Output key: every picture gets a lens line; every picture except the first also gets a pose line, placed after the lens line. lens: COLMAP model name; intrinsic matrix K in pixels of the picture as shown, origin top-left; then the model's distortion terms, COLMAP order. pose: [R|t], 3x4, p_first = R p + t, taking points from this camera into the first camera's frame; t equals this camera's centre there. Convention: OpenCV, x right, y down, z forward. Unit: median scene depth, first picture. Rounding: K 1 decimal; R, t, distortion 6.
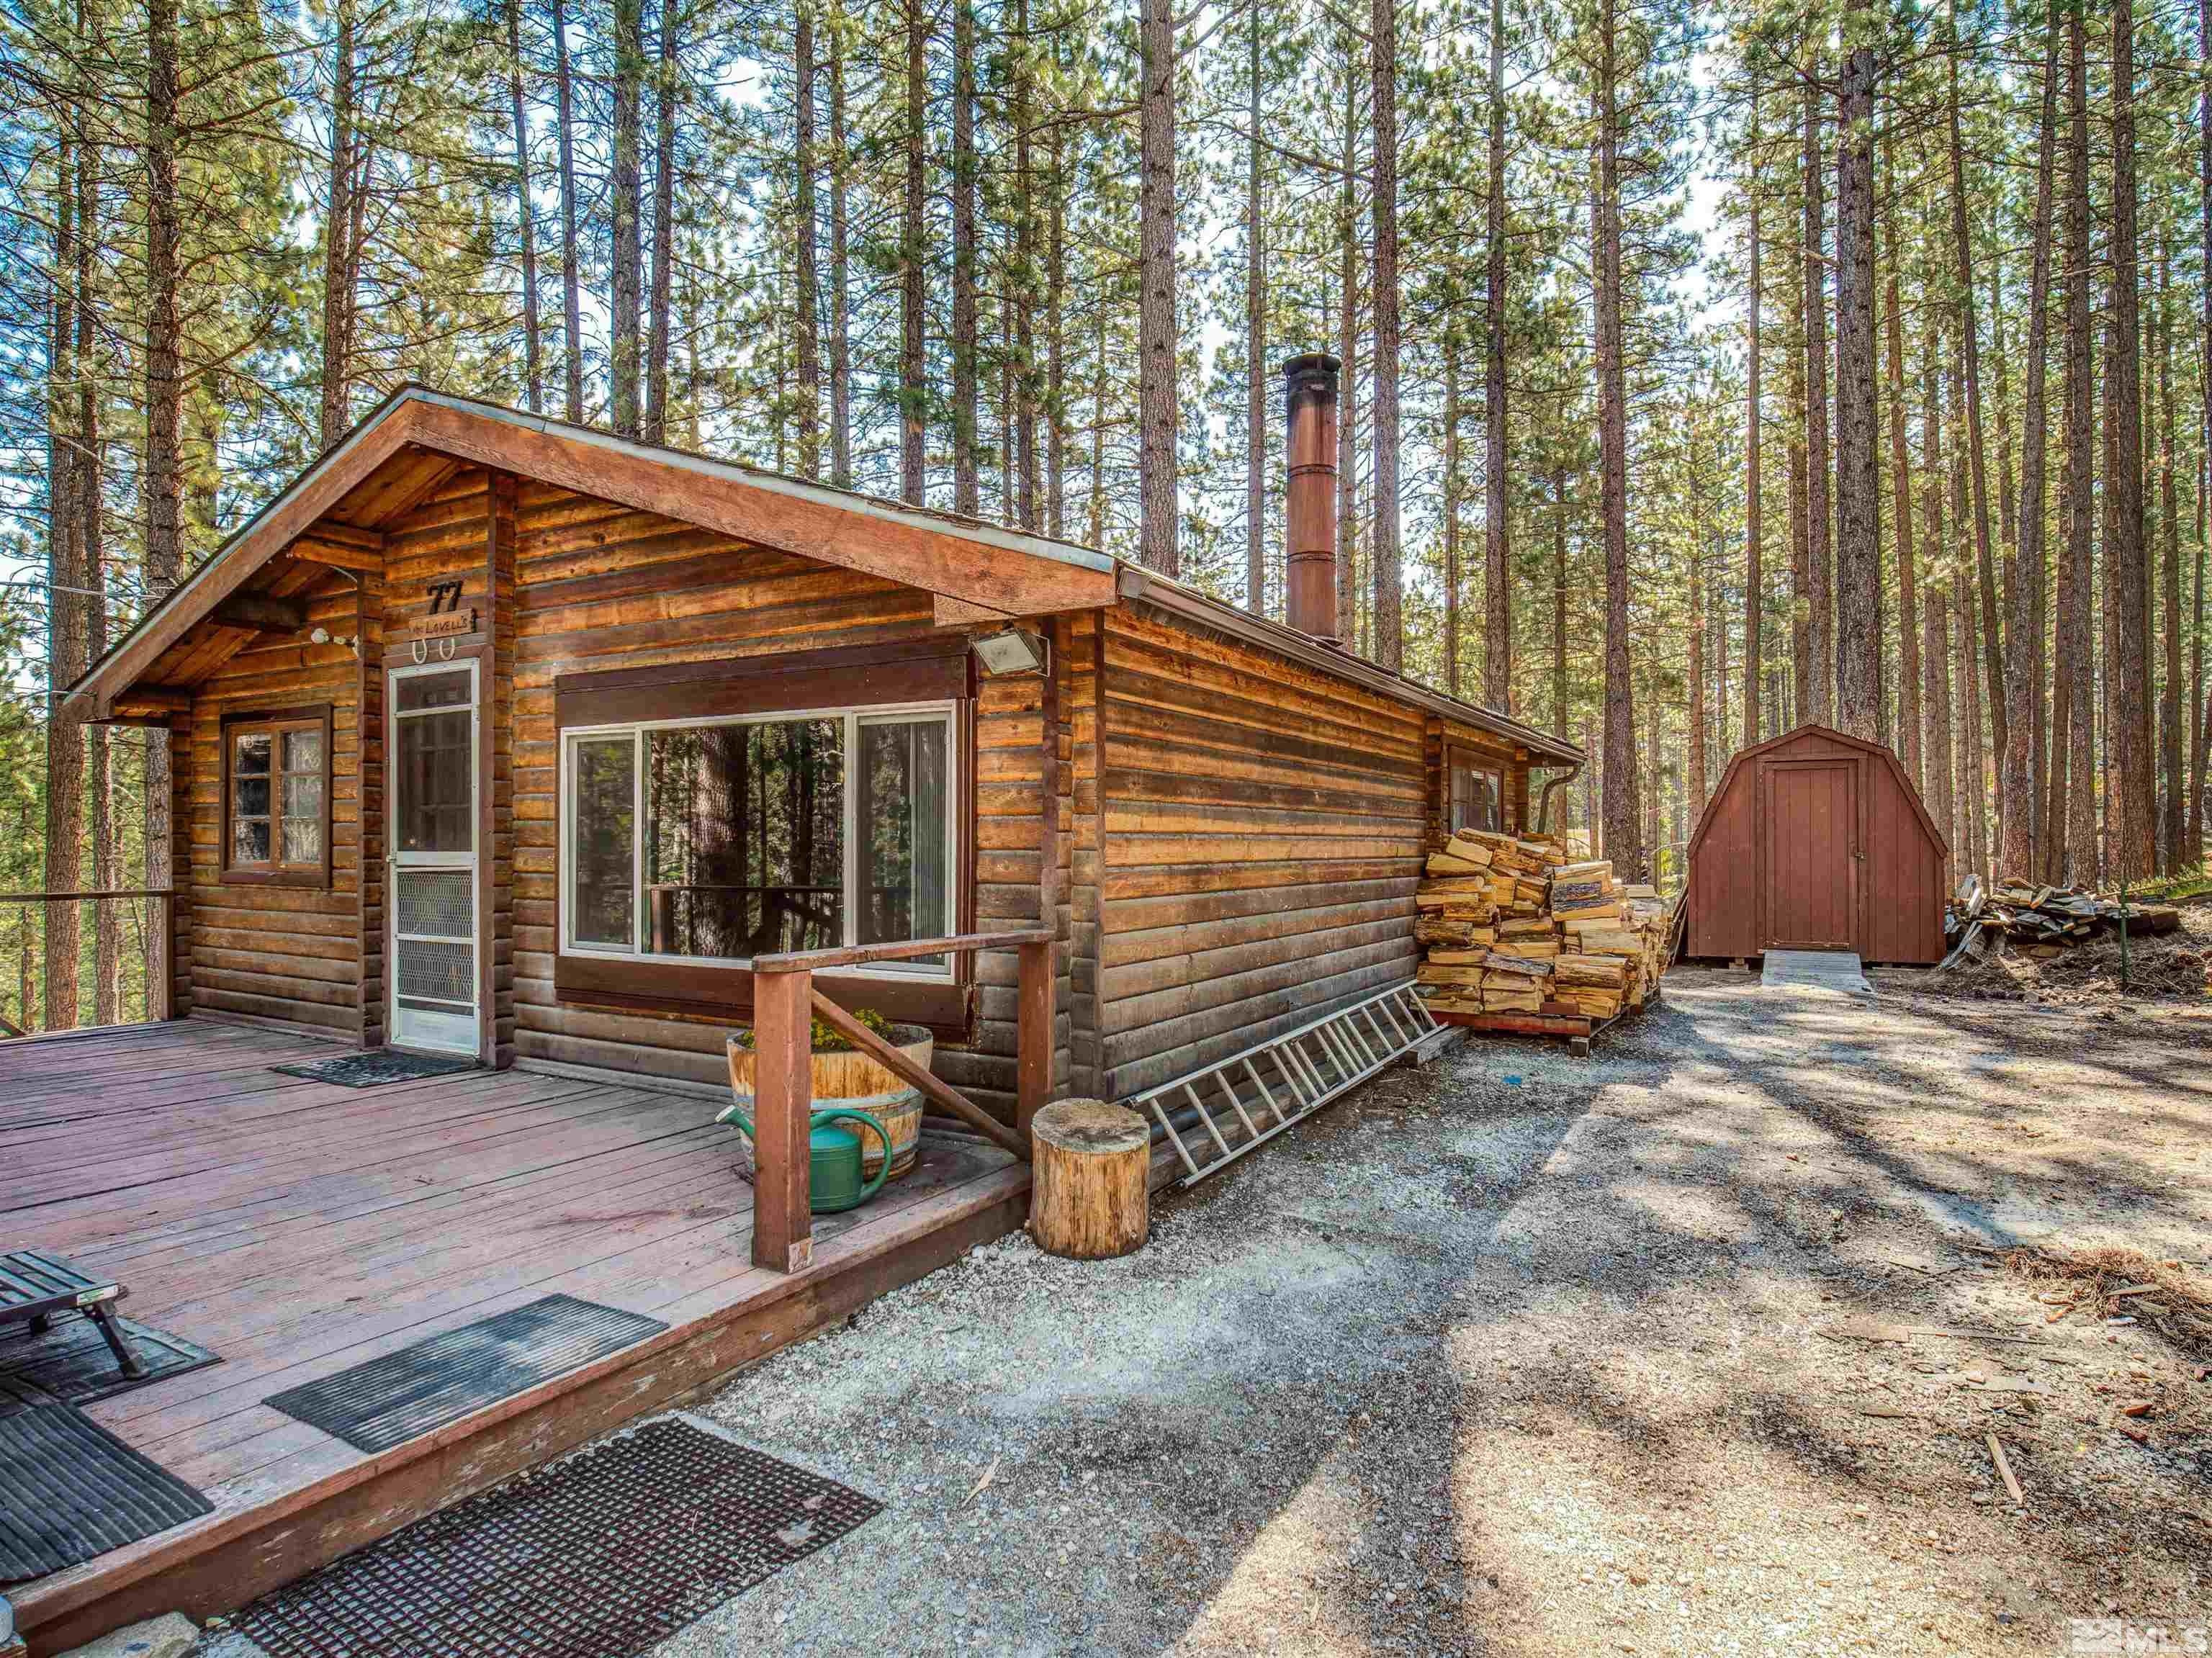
lens RADIAL K [[1207.7, 0, 1110.5], [0, 1207.7, 845.2], [0, 0, 1]] dist [0.002531, -0.006157]
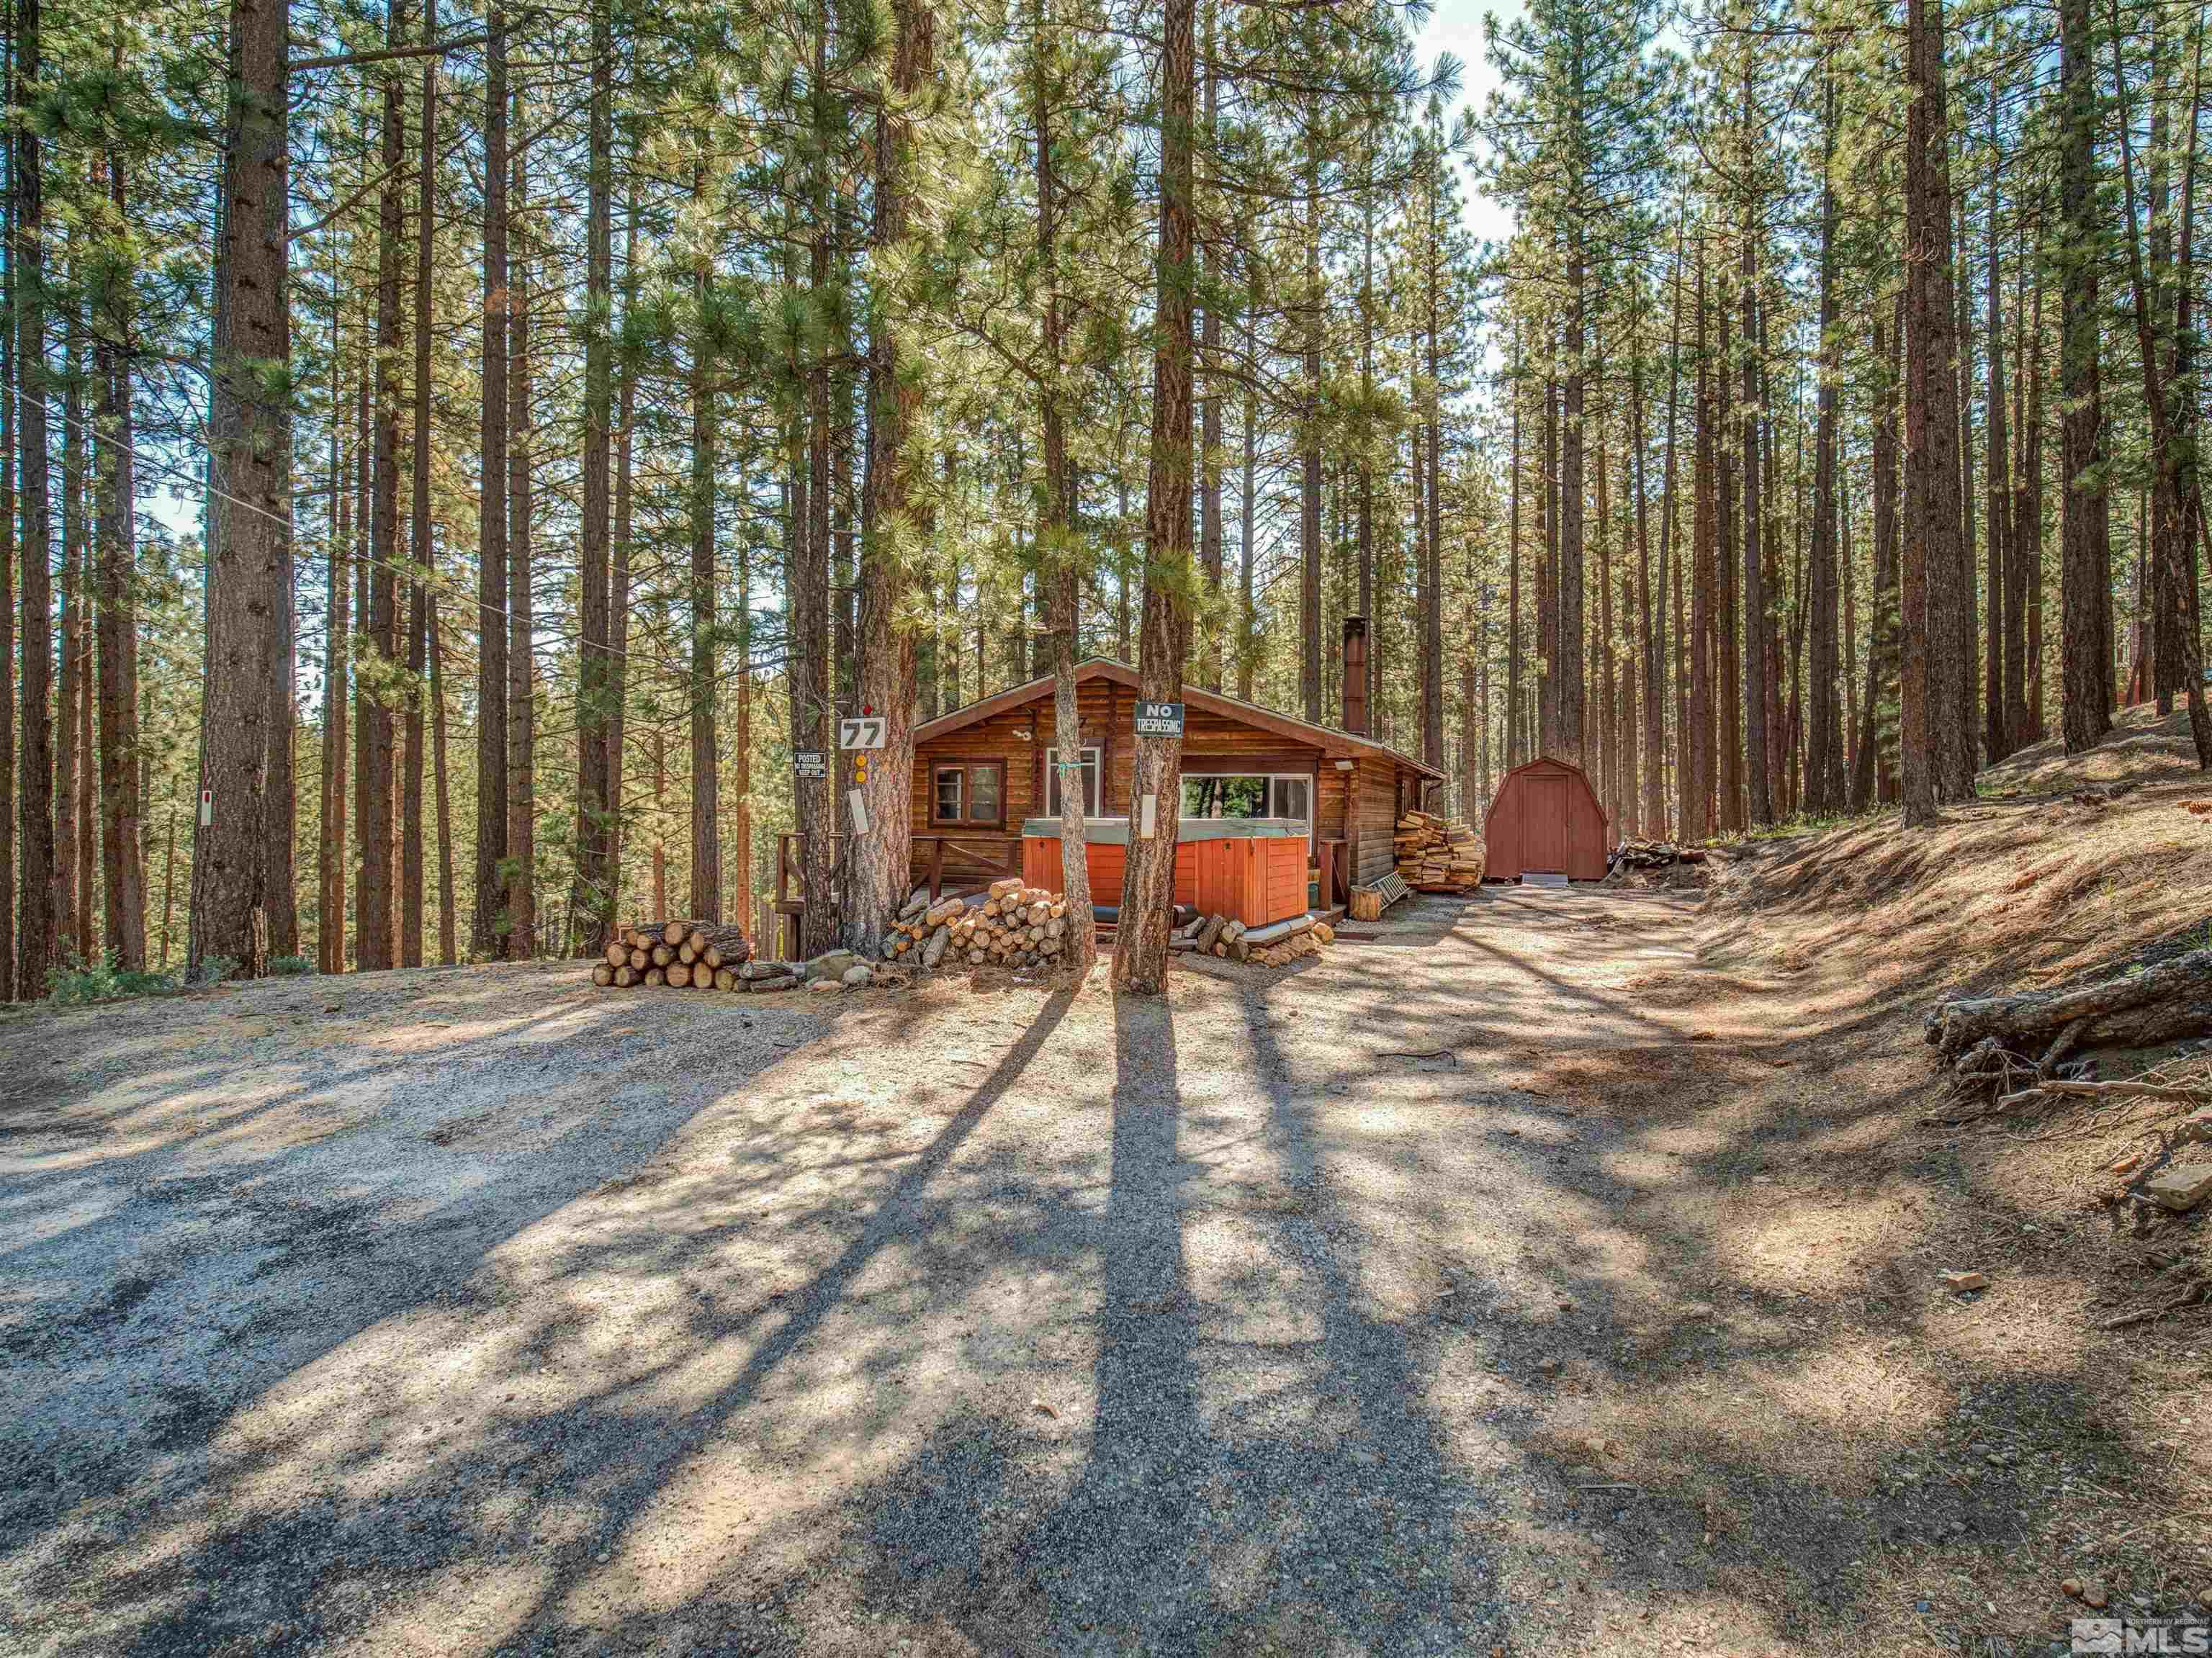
lens RADIAL K [[1207.7, 0, 1099.7], [0, 1207.7, 813.6], [0, 0, 1]] dist [0.002531, -0.006157]
pose [[0.985599, 0.009111, 0.168854, -0.710365], [-0.009034, 0.999958, -0.001225, 0.001114], [-0.168858, -0.000318, 0.985640, -1.242469]]
